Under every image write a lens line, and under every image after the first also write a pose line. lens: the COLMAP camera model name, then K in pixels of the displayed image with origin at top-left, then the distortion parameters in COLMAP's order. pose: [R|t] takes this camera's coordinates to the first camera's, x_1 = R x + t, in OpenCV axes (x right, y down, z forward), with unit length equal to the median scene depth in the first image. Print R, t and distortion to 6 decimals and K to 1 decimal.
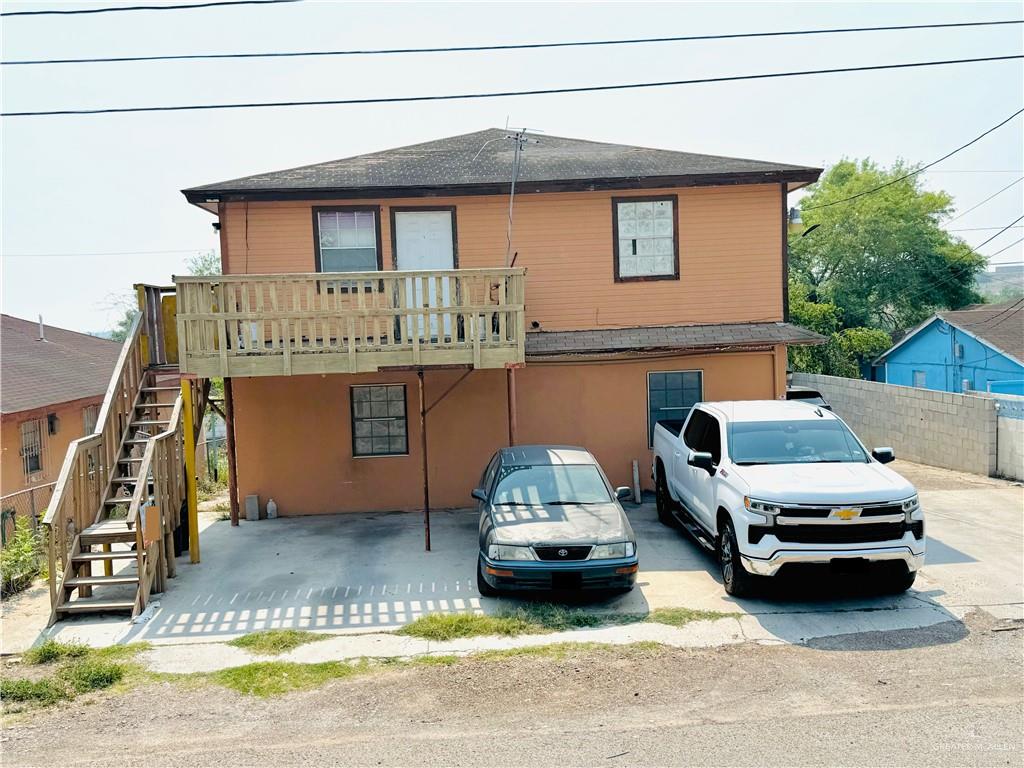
lens RADIAL K [[1016.2, 0, 515.2], [0, 1016.2, 387.9], [0, 0, 1]] dist [0.184944, -0.413706]
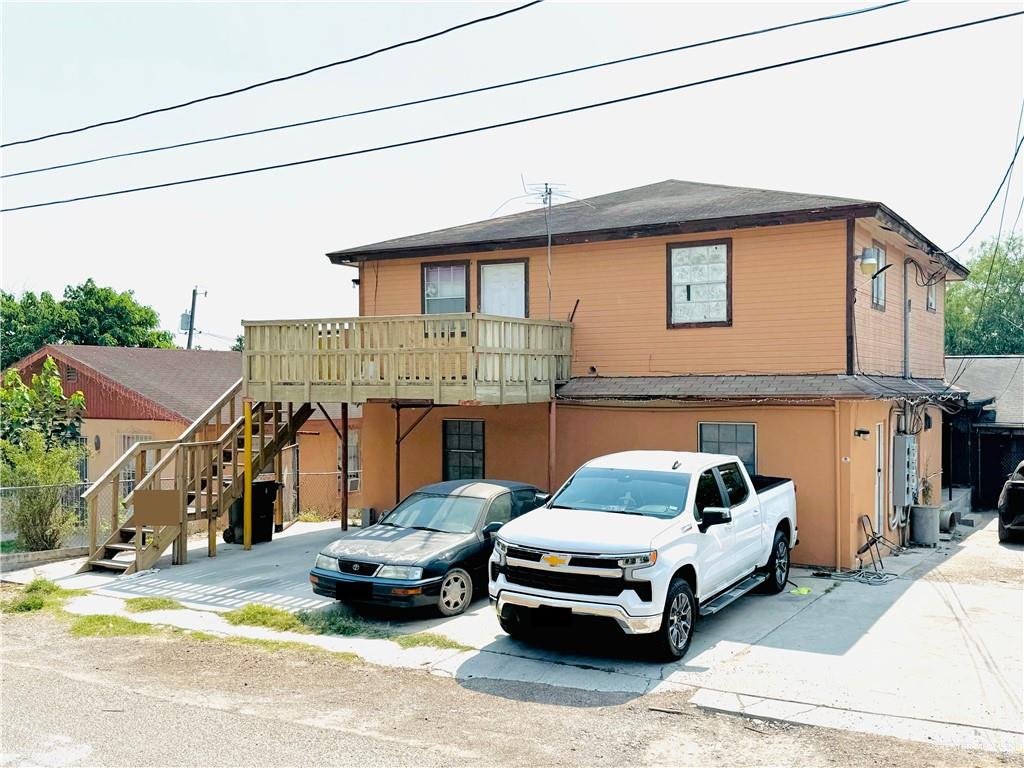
lens RADIAL K [[1016.2, 0, 515.2], [0, 1016.2, 387.9], [0, 0, 1]] dist [0.184944, -0.413706]
pose [[0.836639, 0.036400, -0.546544, 0.530422], [-0.065989, 0.997220, -0.034599, -0.003160], [0.543765, 0.065013, 0.836715, 0.105154]]
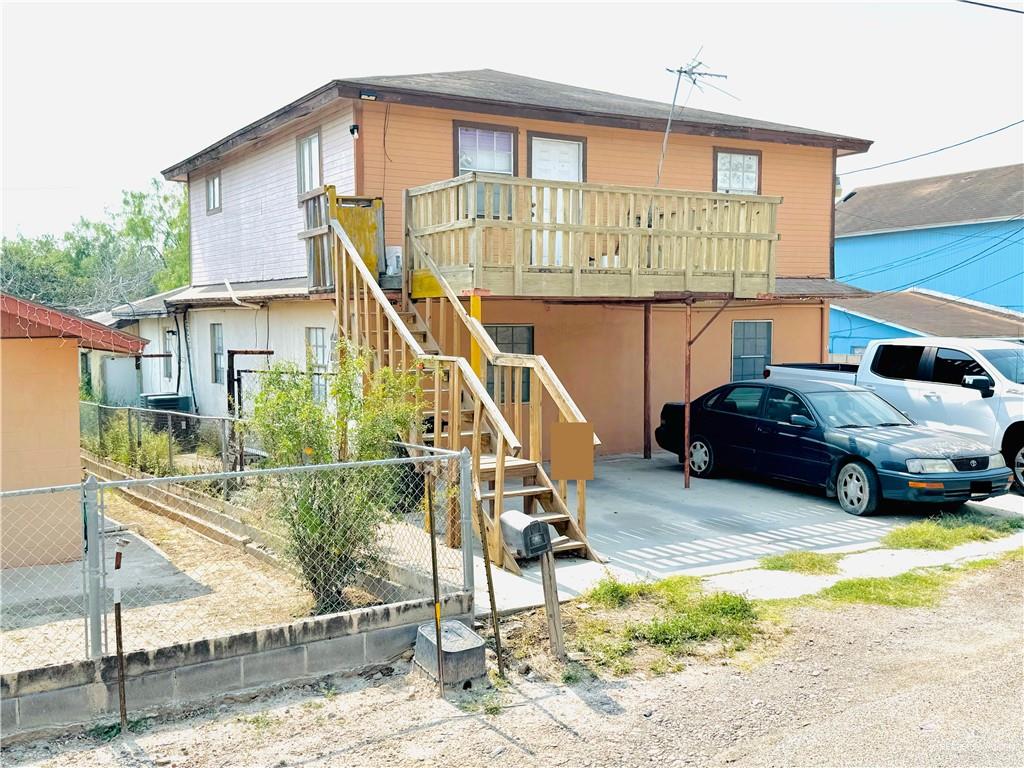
lens RADIAL K [[1016.2, 0, 515.2], [0, 1016.2, 387.9], [0, 0, 1]] dist [0.184944, -0.413706]
pose [[0.883179, -0.000050, 0.469035, -0.570430], [0.004756, 0.999950, -0.008849, 0.062433], [-0.469011, 0.010046, 0.883135, 0.199795]]
